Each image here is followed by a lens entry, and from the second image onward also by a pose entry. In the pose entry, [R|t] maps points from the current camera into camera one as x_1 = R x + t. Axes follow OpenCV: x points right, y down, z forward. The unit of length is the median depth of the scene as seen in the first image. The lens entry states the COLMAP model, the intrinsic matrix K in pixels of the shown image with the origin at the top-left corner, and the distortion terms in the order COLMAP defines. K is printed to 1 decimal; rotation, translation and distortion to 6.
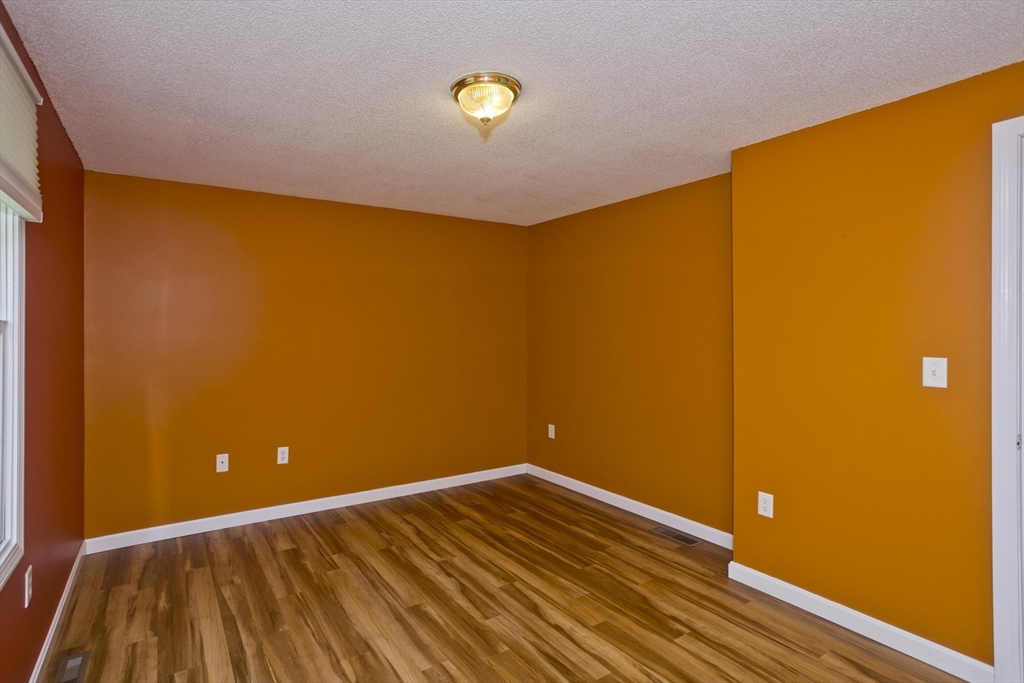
lens RADIAL K [[500.1, 0, 508.3], [0, 500.1, 331.3], [0, 0, 1]] dist [-0.043044, 0.029698]
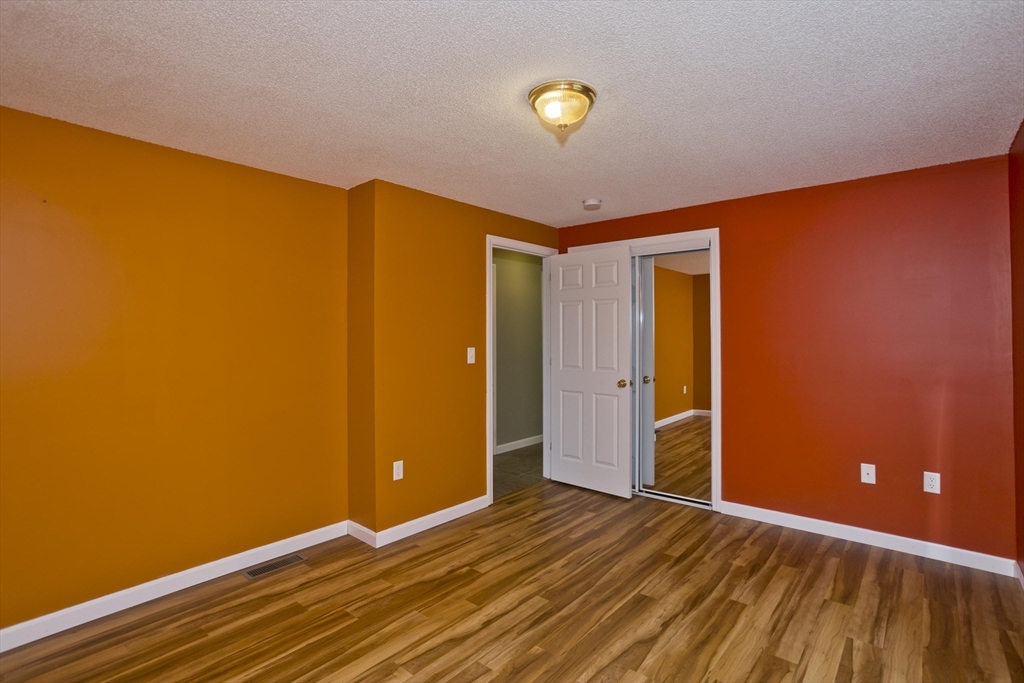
lens RADIAL K [[500.1, 0, 508.3], [0, 500.1, 331.3], [0, 0, 1]] dist [-0.043044, 0.029698]
pose [[-0.242841, 0.009881, 0.970016, -0.787091], [0.005372, 0.999946, -0.008841, 0.020155], [-0.970051, 0.003064, -0.242881, 1.072937]]
